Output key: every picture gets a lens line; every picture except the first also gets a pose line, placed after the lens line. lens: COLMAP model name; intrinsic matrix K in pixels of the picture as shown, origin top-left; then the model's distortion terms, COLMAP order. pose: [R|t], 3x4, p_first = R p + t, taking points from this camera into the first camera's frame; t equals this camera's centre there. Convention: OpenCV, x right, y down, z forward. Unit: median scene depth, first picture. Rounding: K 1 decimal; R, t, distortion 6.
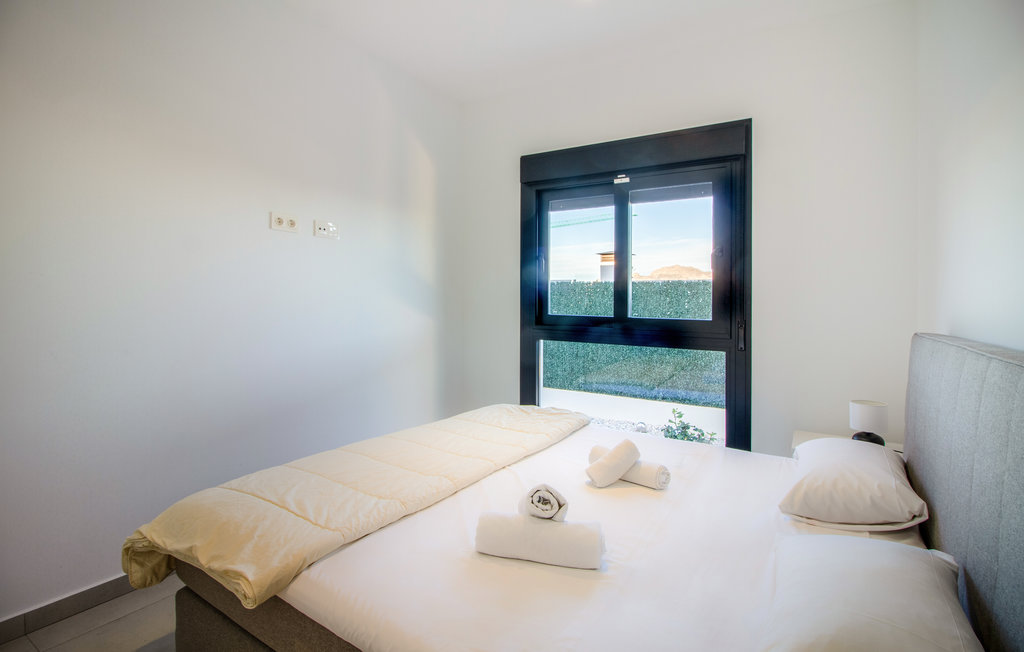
lens RADIAL K [[482.6, 0, 504.3], [0, 482.6, 309.5], [0, 0, 1]] dist [-0.001619, -0.000208]
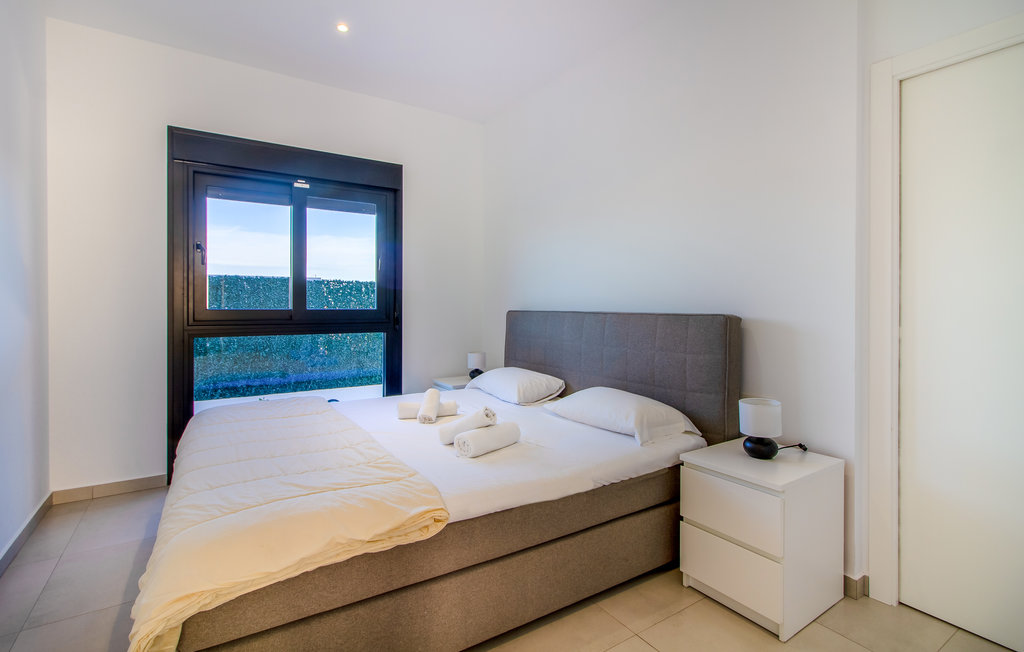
lens RADIAL K [[482.6, 0, 525.5], [0, 482.6, 304.1], [0, 0, 1]] dist [-0.001619, -0.000208]
pose [[0.410440, -0.017196, 0.911725, -0.554624], [0.020411, 0.999745, 0.009668, 0.003187], [-0.911659, 0.014641, 0.410687, 0.085843]]
